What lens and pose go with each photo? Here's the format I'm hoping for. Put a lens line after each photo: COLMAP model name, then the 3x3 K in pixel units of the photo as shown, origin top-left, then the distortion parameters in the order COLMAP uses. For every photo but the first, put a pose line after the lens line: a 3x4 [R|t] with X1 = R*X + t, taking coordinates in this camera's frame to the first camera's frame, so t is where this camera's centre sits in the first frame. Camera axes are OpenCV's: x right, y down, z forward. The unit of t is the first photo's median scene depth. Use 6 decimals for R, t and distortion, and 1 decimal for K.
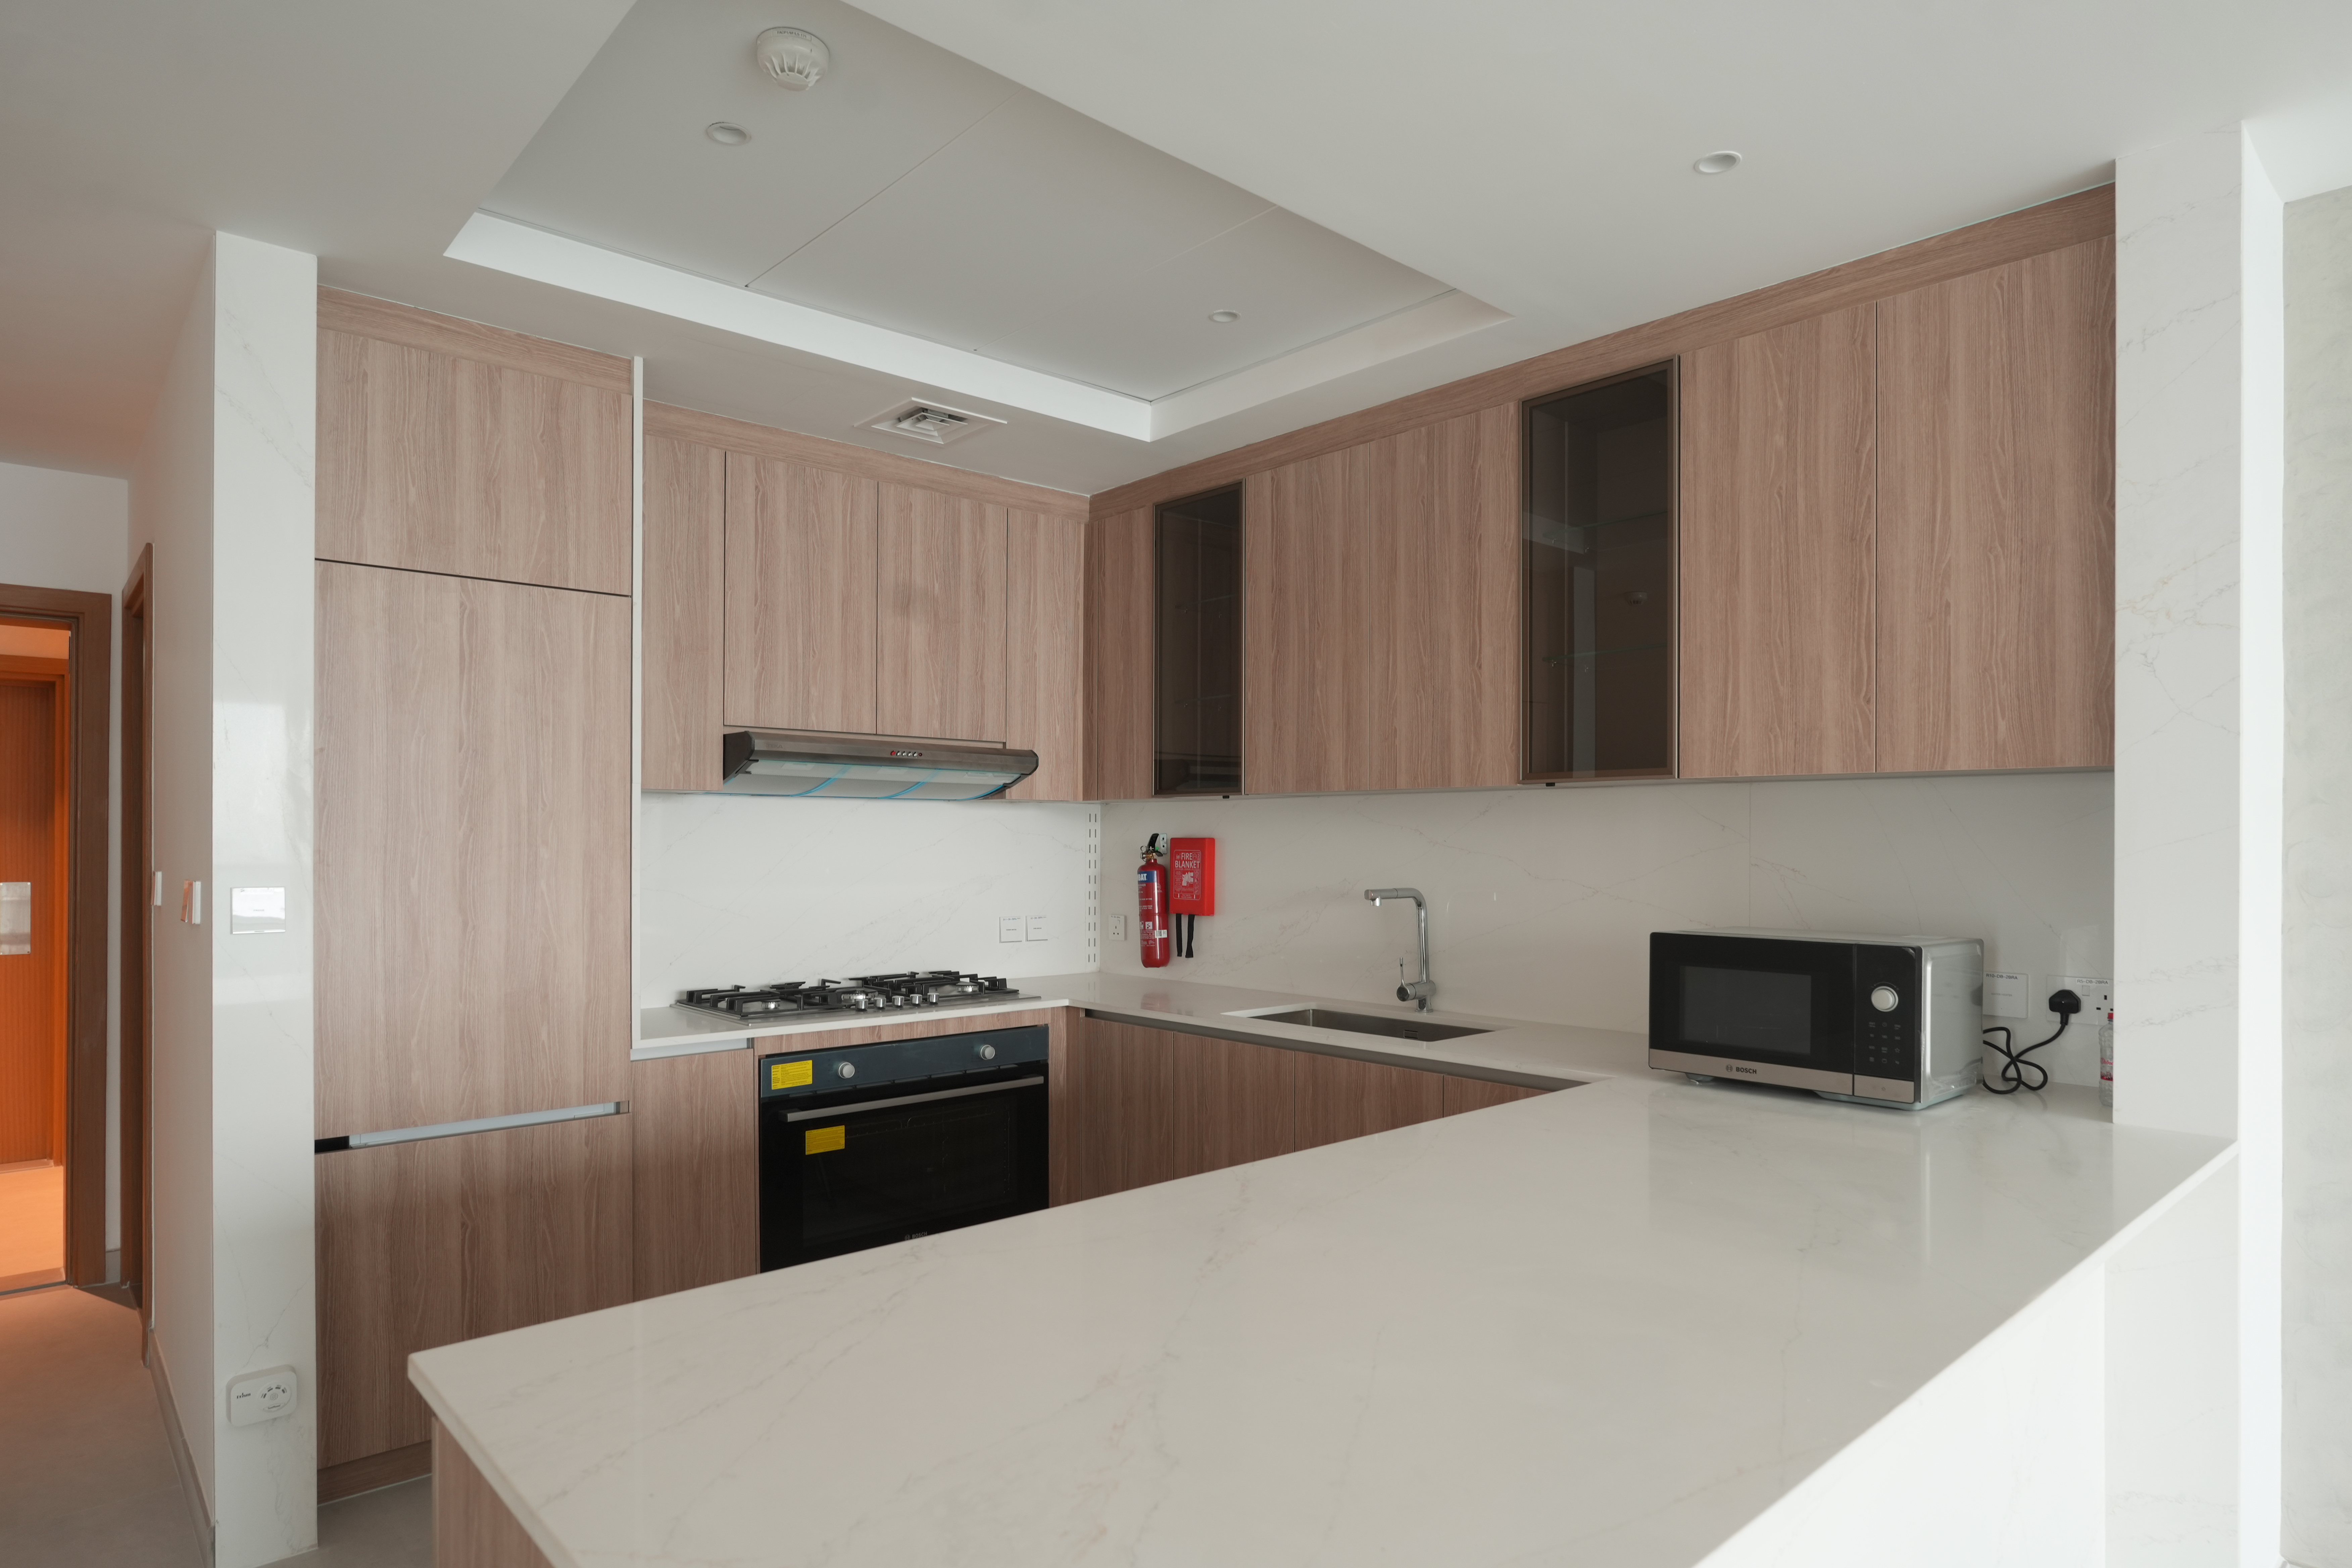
lens RADIAL K [[1358.3, 0, 1177.2], [0, 1358.3, 832.0], [0, 0, 1]] dist [0.001748, 0.006026]
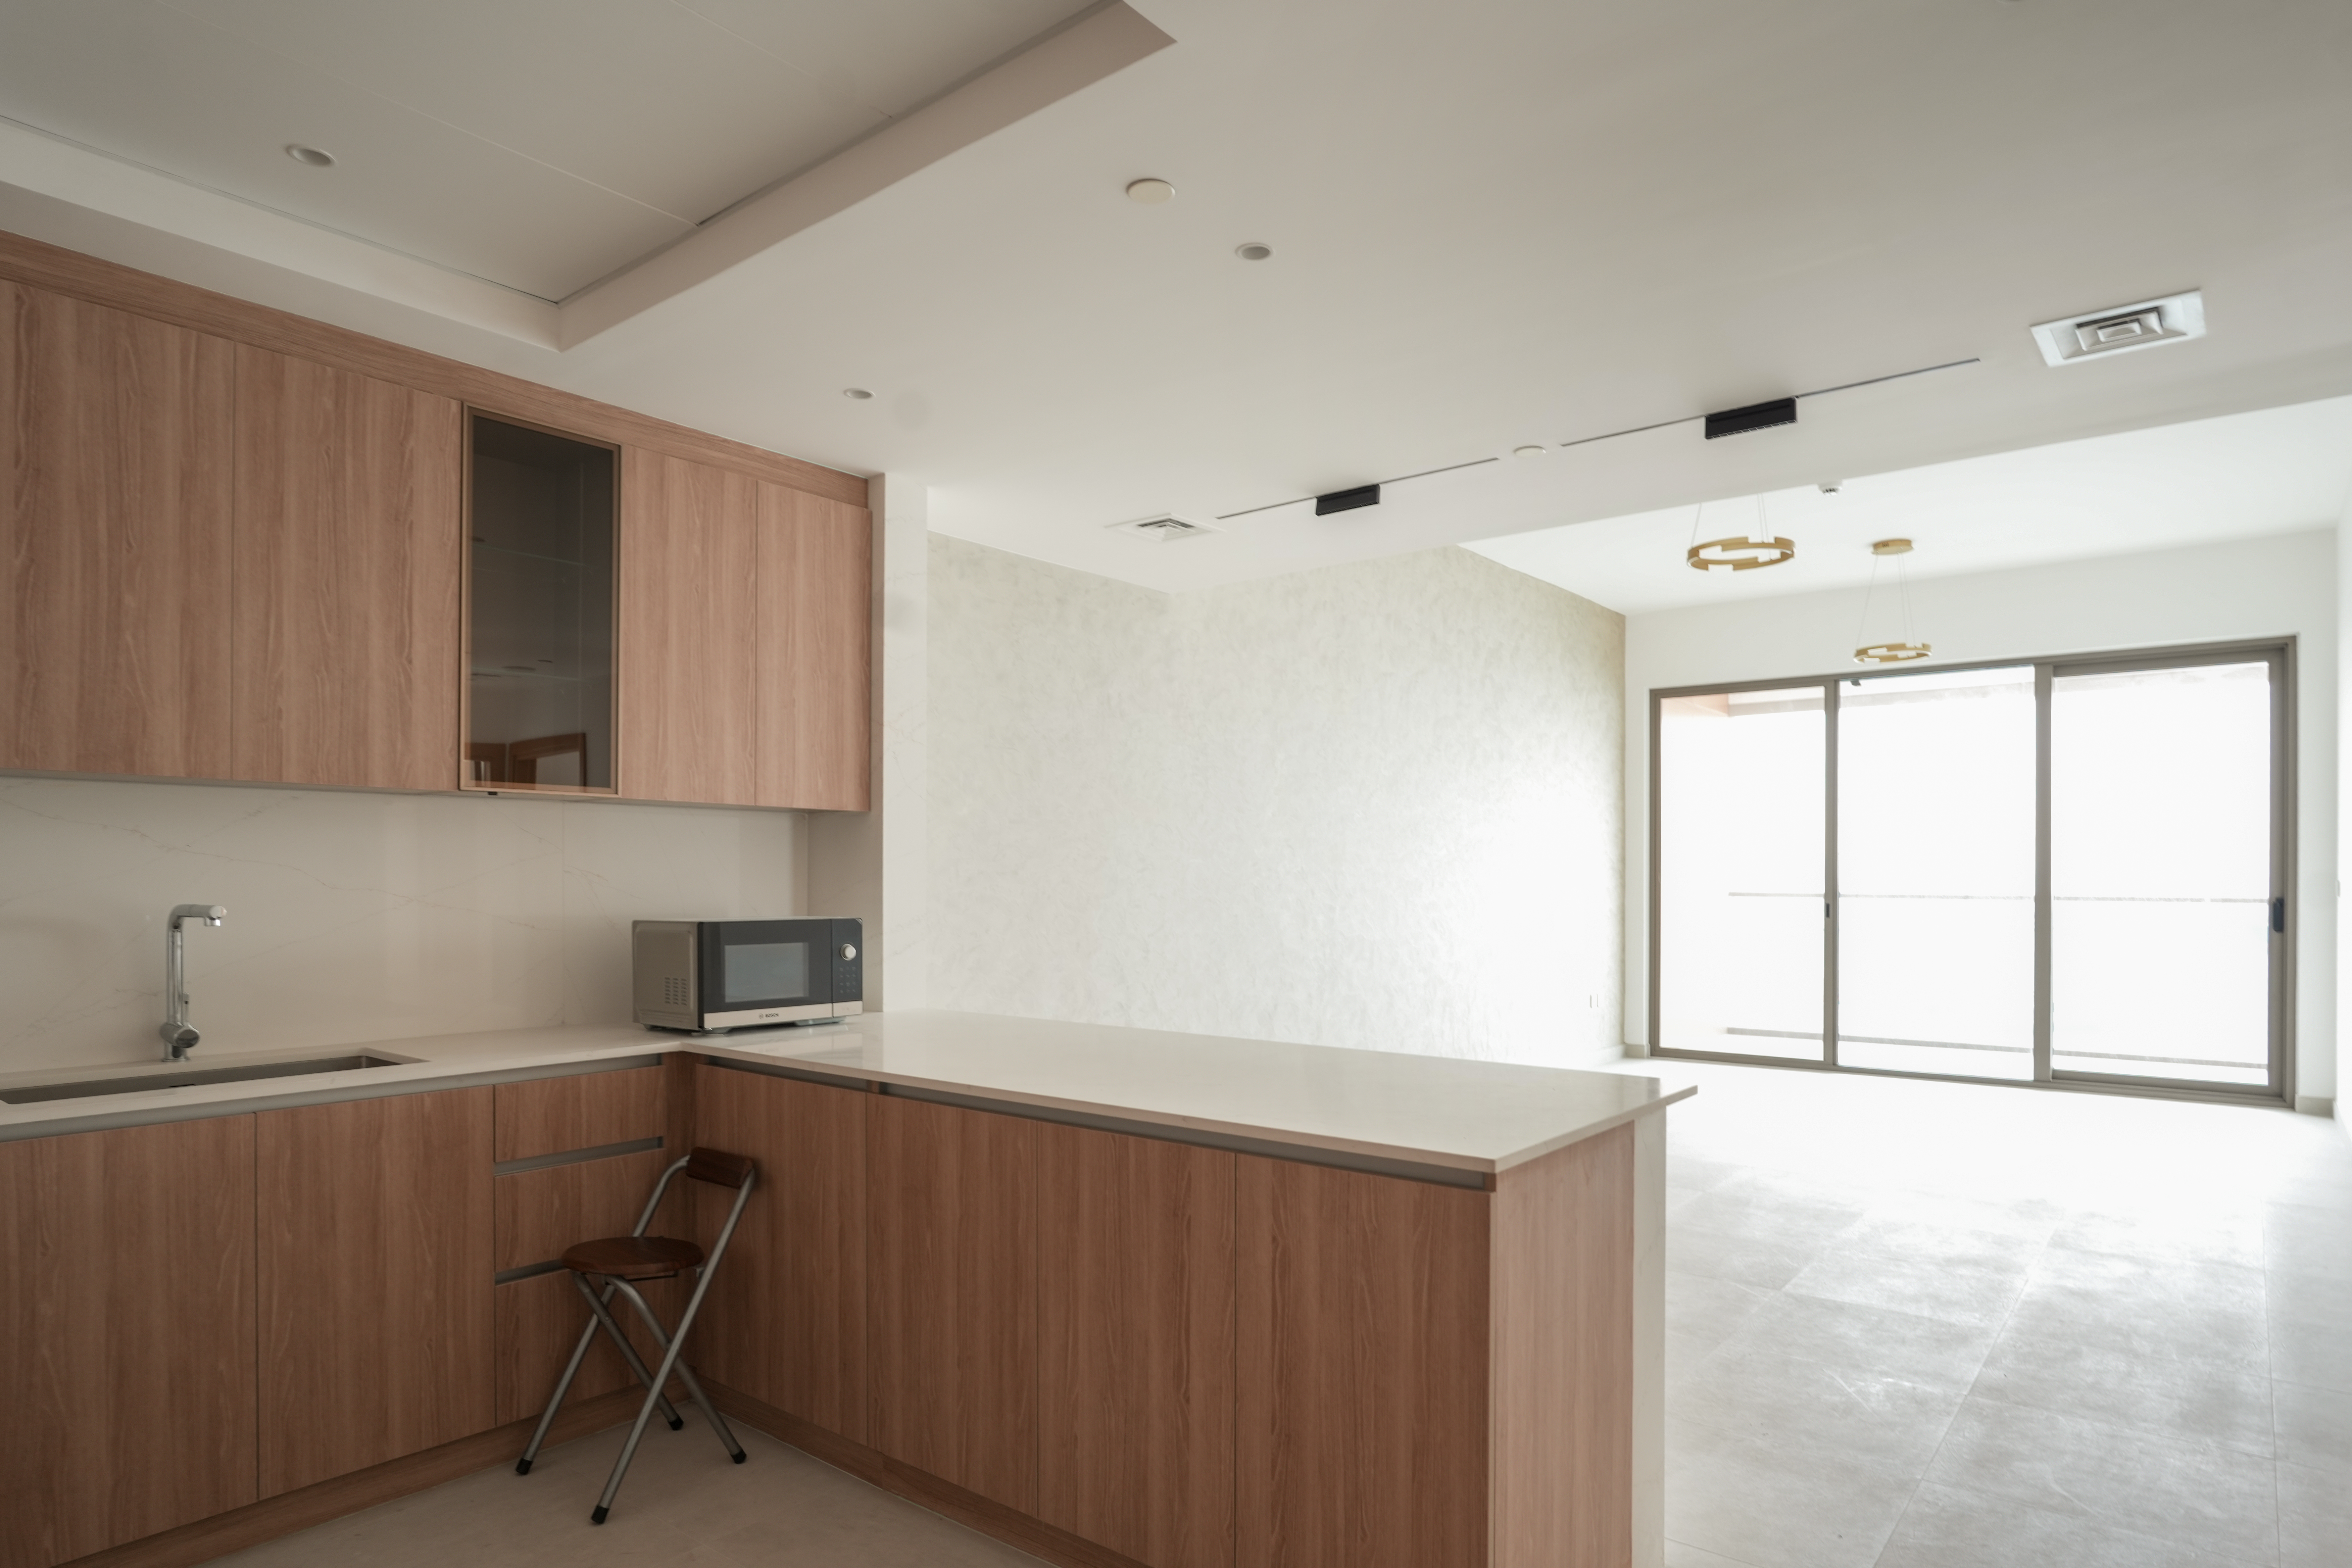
lens RADIAL K [[1358.3, 0, 1167.8], [0, 1358.3, 876.9], [0, 0, 1]] dist [0.001748, 0.006026]
pose [[-0.154914, -0.006817, 0.987904, -0.828680], [-0.012655, 0.999908, 0.004915, 0.017196], [-0.987847, -0.011741, -0.154986, 0.657484]]
